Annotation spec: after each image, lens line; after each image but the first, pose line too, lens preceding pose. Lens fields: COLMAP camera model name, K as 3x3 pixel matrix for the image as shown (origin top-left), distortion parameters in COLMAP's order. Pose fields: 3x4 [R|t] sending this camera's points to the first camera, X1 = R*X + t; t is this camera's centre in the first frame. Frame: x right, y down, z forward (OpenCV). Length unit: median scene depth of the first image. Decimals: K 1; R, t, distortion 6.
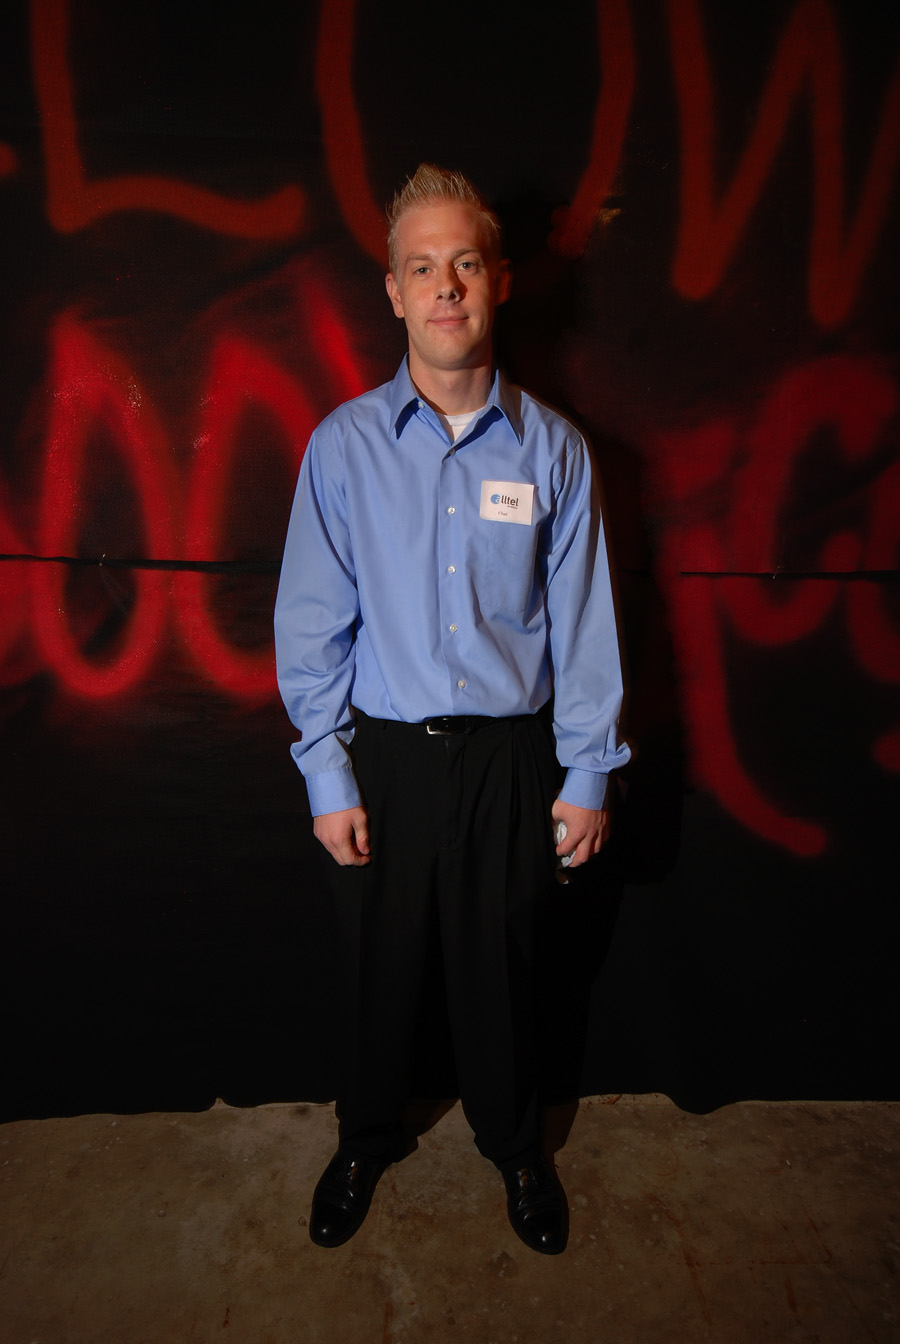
lens RADIAL K [[819.7, 0, 455.5], [0, 819.7, 669.9], [0, 0, 1]] dist [0.042708, -0.013632]
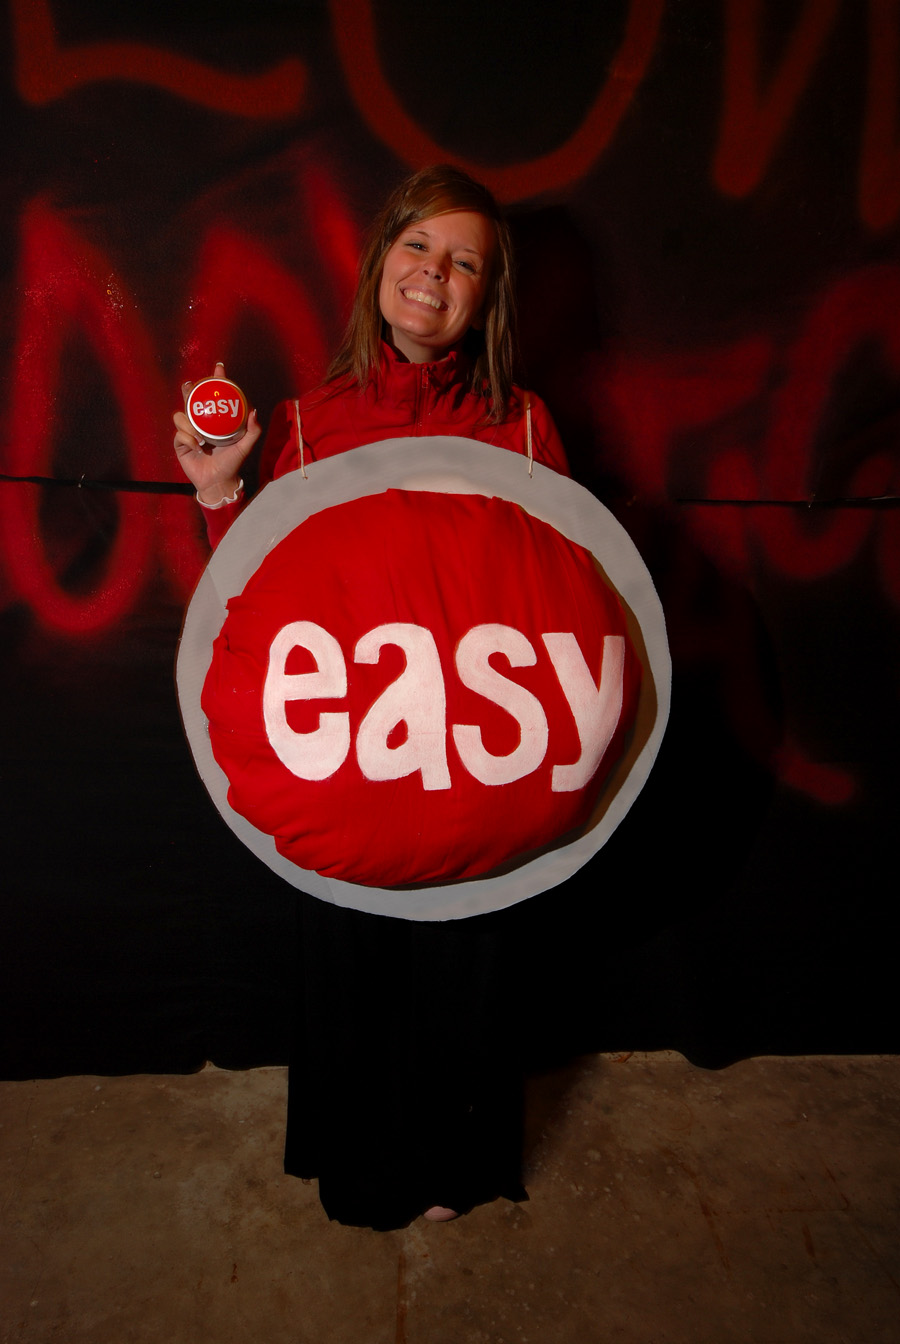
lens RADIAL K [[923.2, 0, 455.9], [0, 923.2, 669.6], [0, 0, 1]] dist [0.035223, -0.001791]
pose [[0.999308, 0.001996, 0.037148, -0.052527], [-0.004139, 0.998326, 0.057685, 0.012915], [-0.036971, -0.057798, 0.997643, -0.043236]]
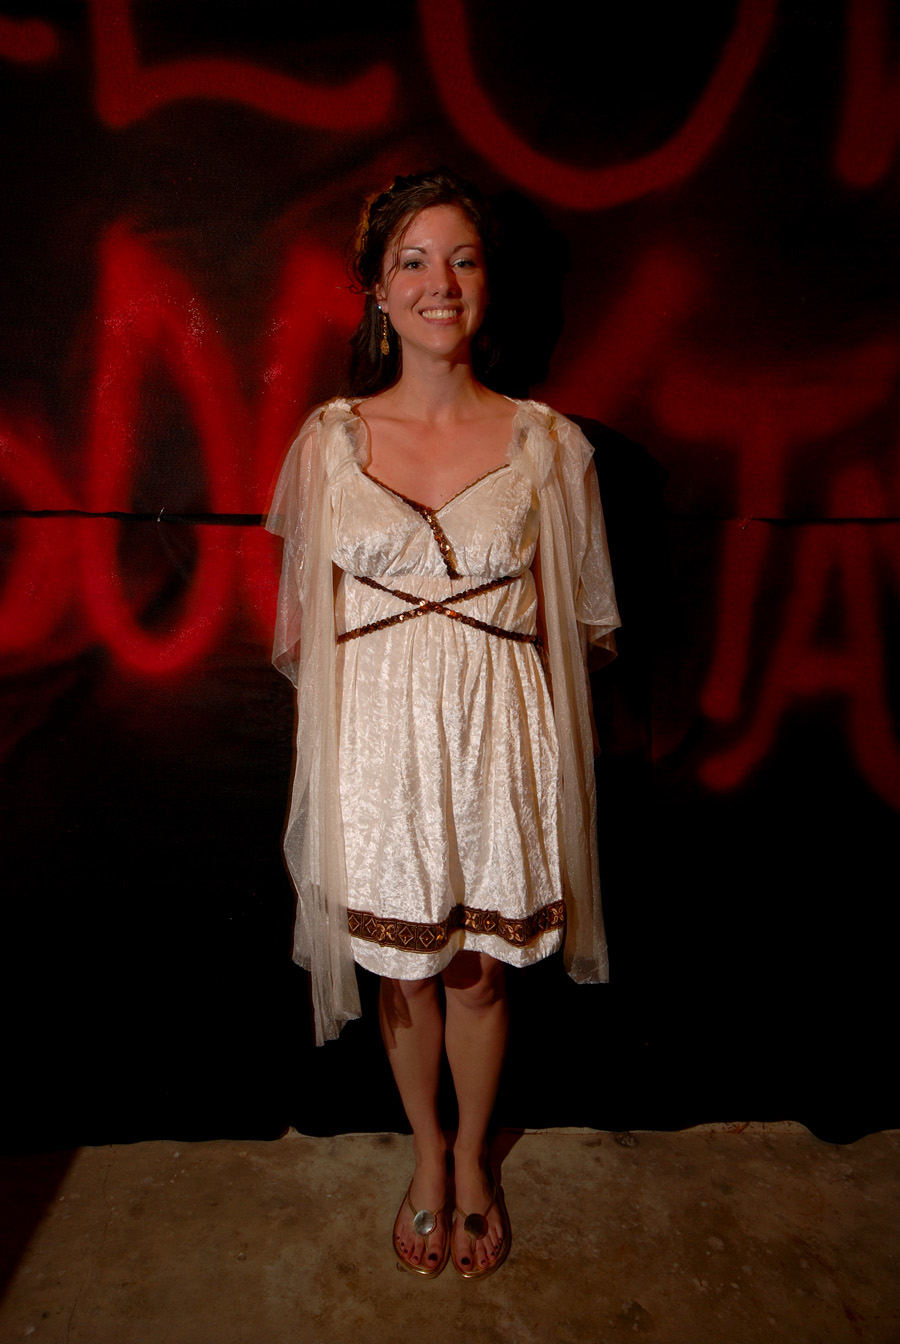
lens RADIAL K [[917.6, 0, 455.4], [0, 917.6, 667.8], [0, 0, 1]] dist [0.031380, 0.001384]
pose [[0.999735, -0.012196, -0.019527, -0.099350], [0.012721, 0.999556, 0.026957, 0.004701], [0.019189, -0.027198, 0.999446, 0.037372]]
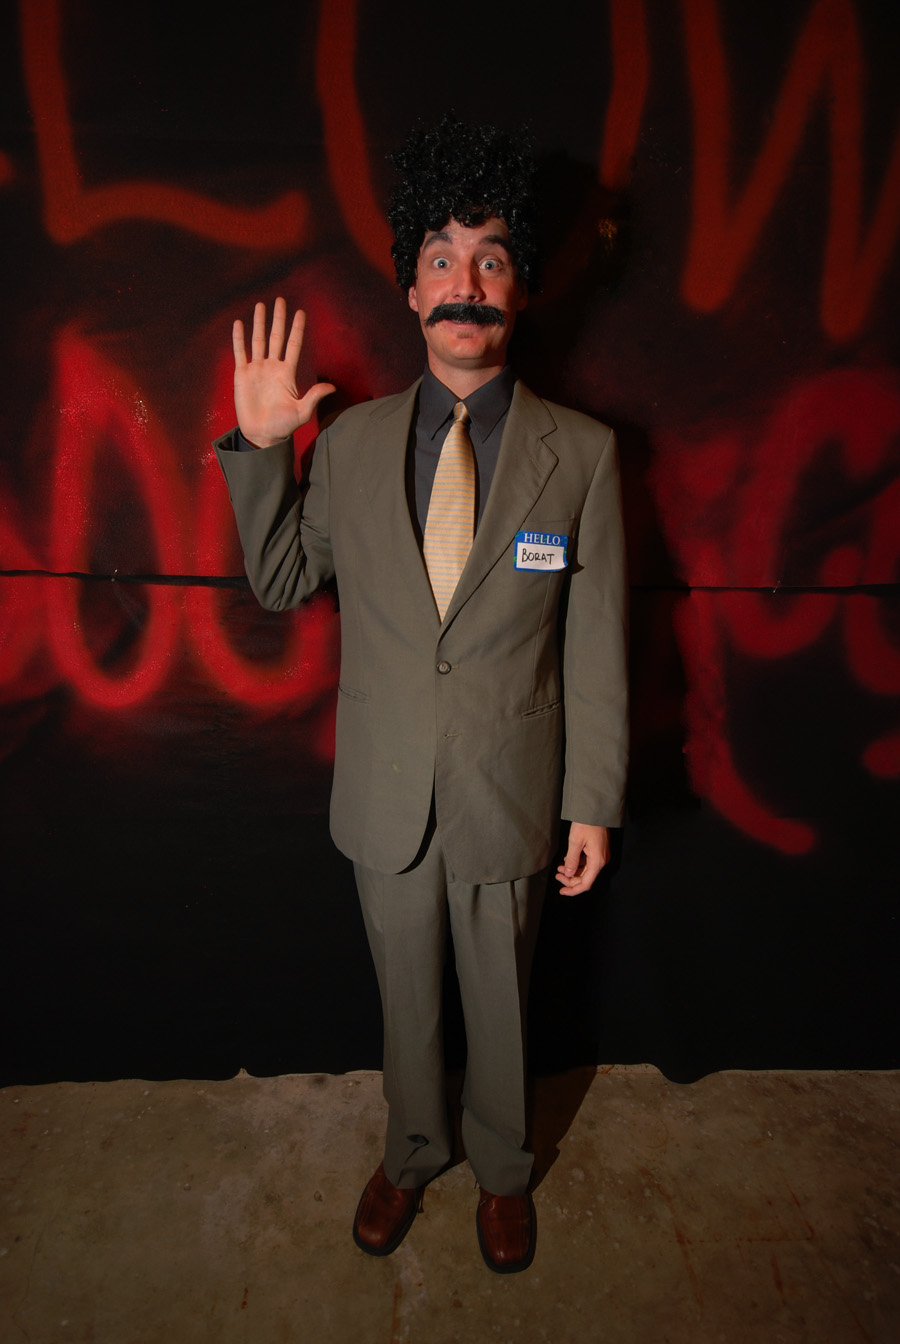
lens RADIAL K [[682.2, 0, 456.3], [0, 682.2, 670.8], [0, 0, 1]] dist [0.043774, -0.022460]
pose [[0.999979, 0.001002, -0.006456, -0.000738], [-0.000673, 0.998713, 0.050721, -0.057462], [0.006499, -0.050715, 0.998692, 0.144992]]
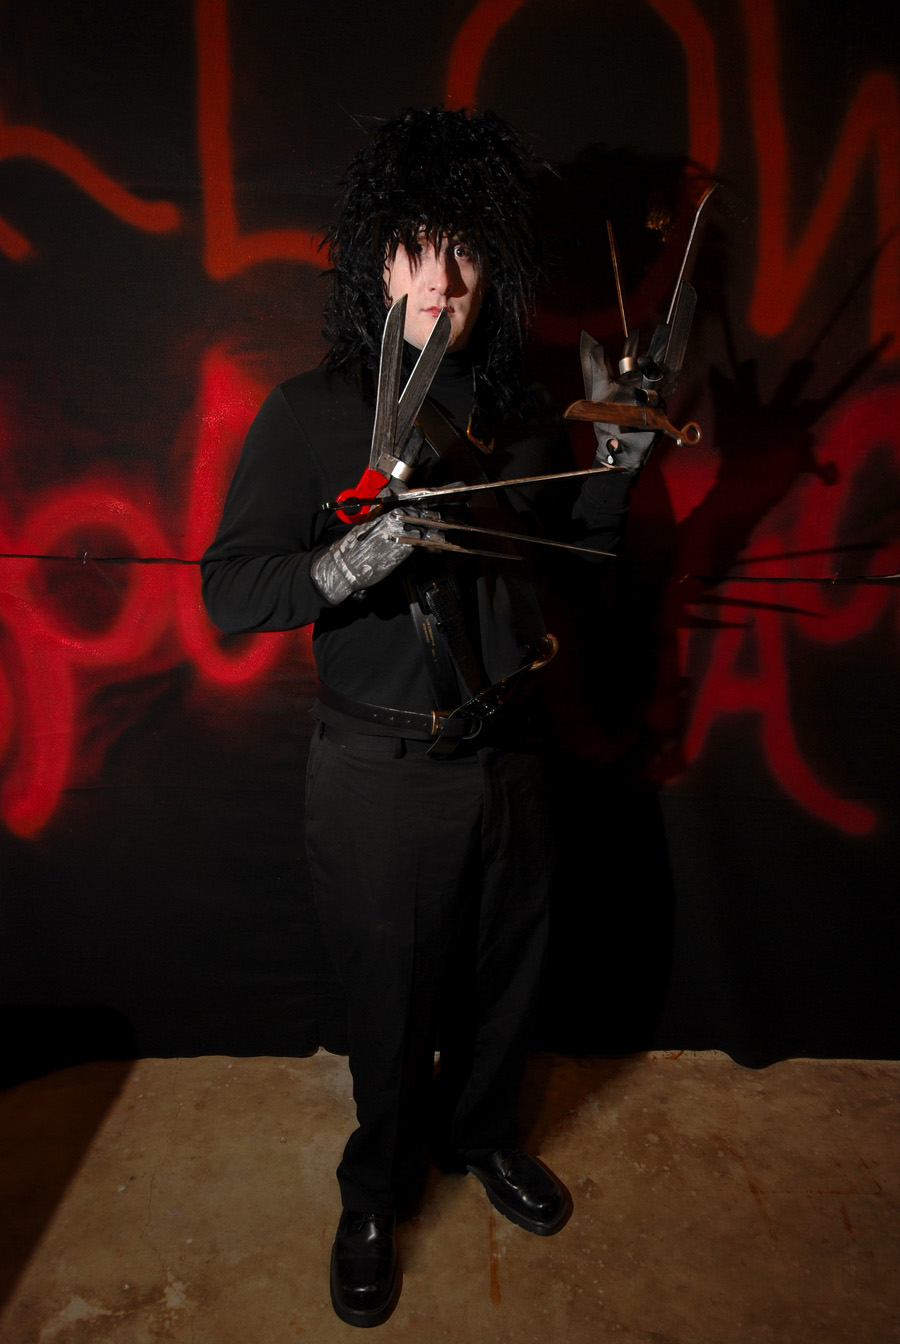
lens RADIAL K [[819.7, 0, 455.5], [0, 819.7, 669.9], [0, 0, 1]] dist [0.042708, -0.013632]
pose [[0.999865, 0.009304, -0.013563, -0.109354], [-0.009300, 0.999957, 0.000344, 0.010193], [0.013565, -0.000218, 0.999908, -0.124874]]
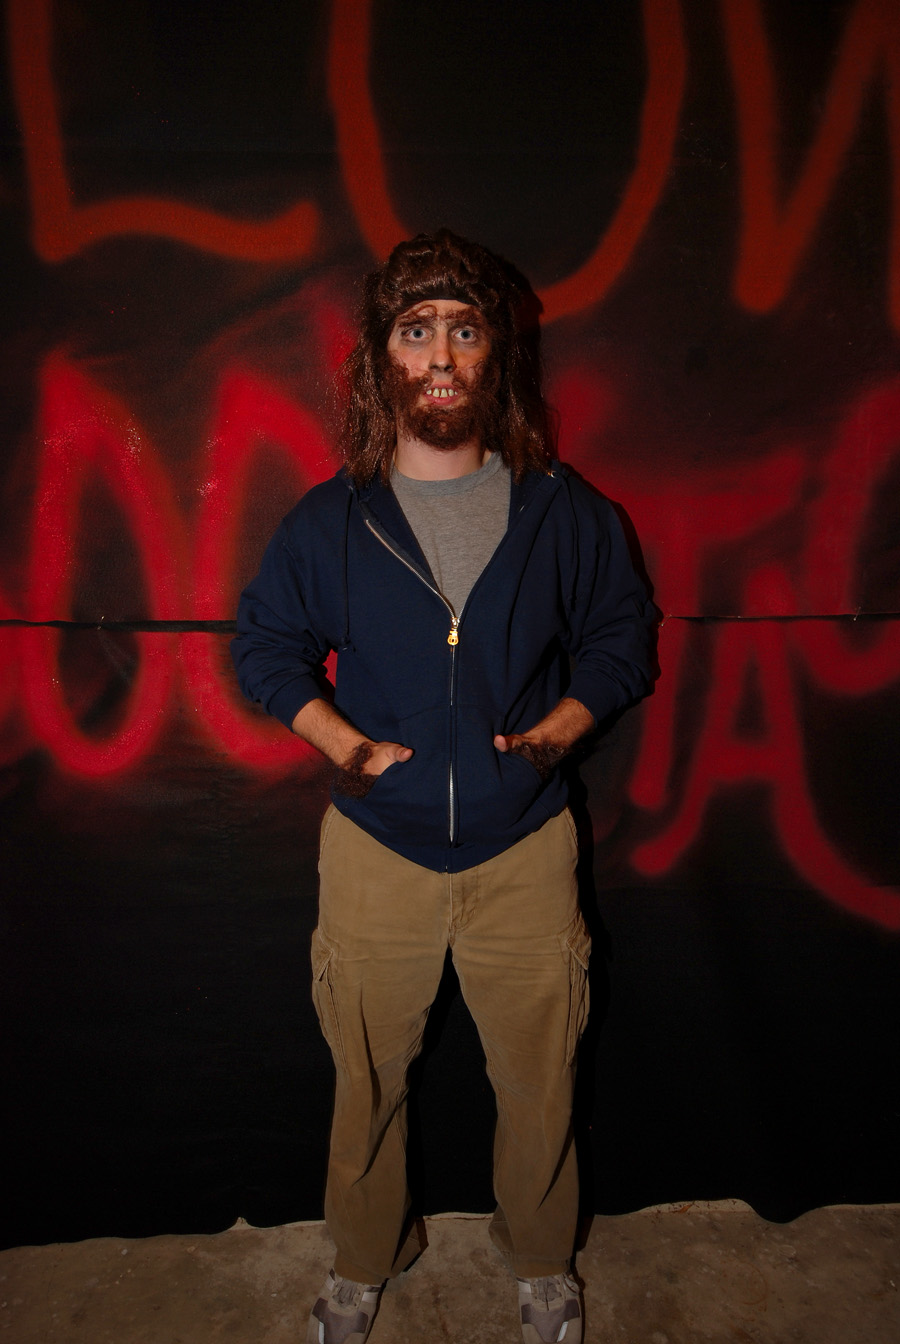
lens RADIAL K [[828.3, 0, 454.0], [0, 828.3, 669.1], [0, 0, 1]] dist [0.049231, -0.019761]
pose [[0.999564, -0.028327, -0.008271, -0.038675], [0.028124, 0.999323, -0.023739, -0.049635], [0.008938, 0.023496, 0.999684, 0.099260]]
